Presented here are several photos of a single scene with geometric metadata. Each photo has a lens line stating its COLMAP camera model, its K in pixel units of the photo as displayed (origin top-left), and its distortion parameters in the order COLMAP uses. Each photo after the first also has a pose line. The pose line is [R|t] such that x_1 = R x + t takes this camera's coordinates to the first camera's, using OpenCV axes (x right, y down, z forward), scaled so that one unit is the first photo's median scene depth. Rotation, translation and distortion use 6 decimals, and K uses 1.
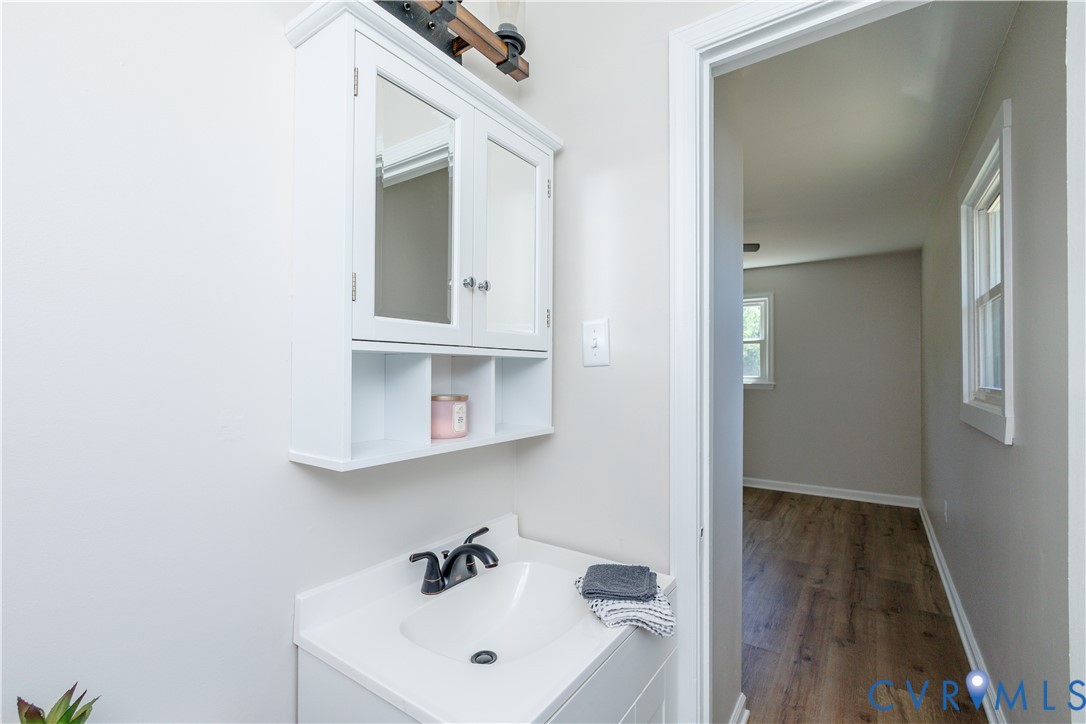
lens RADIAL K [[469.6, 0, 539.5], [0, 469.6, 365.8], [0, 0, 1]] dist [0.001569, -0.000088]
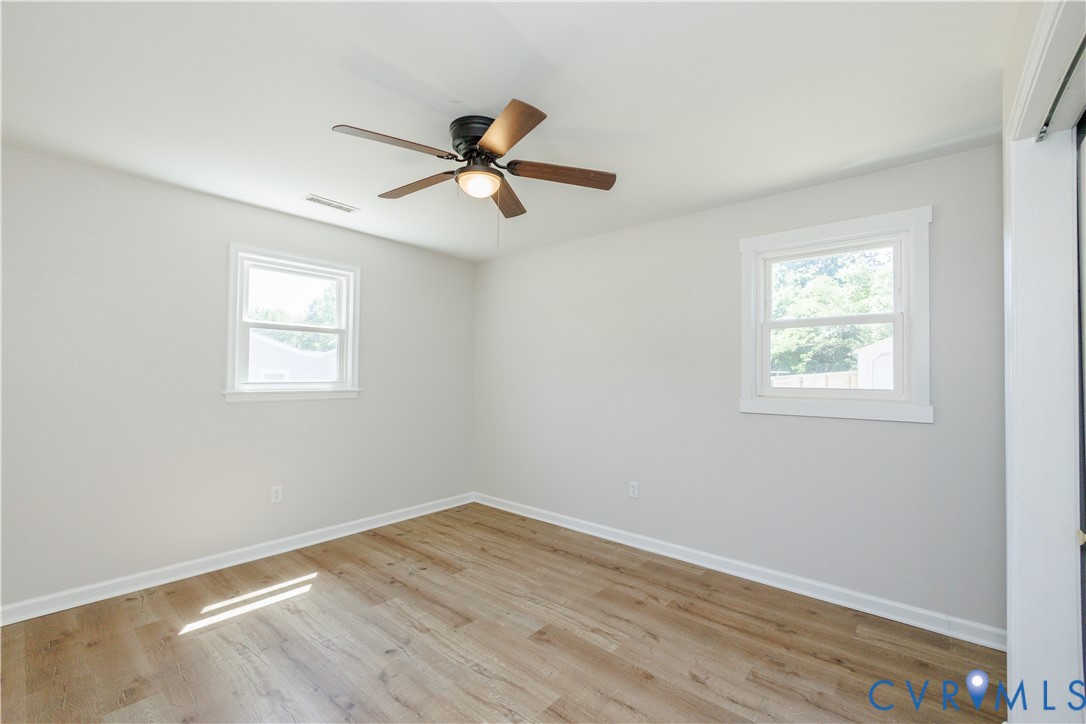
lens RADIAL K [[469.6, 0, 539.4], [0, 469.6, 363.3], [0, 0, 1]] dist [0.001569, -0.000088]
pose [[0.096977, 0.022444, 0.995033, -0.322437], [-0.023039, 0.999528, -0.020300, 0.006760], [-0.995020, -0.020956, 0.097449, 0.952383]]
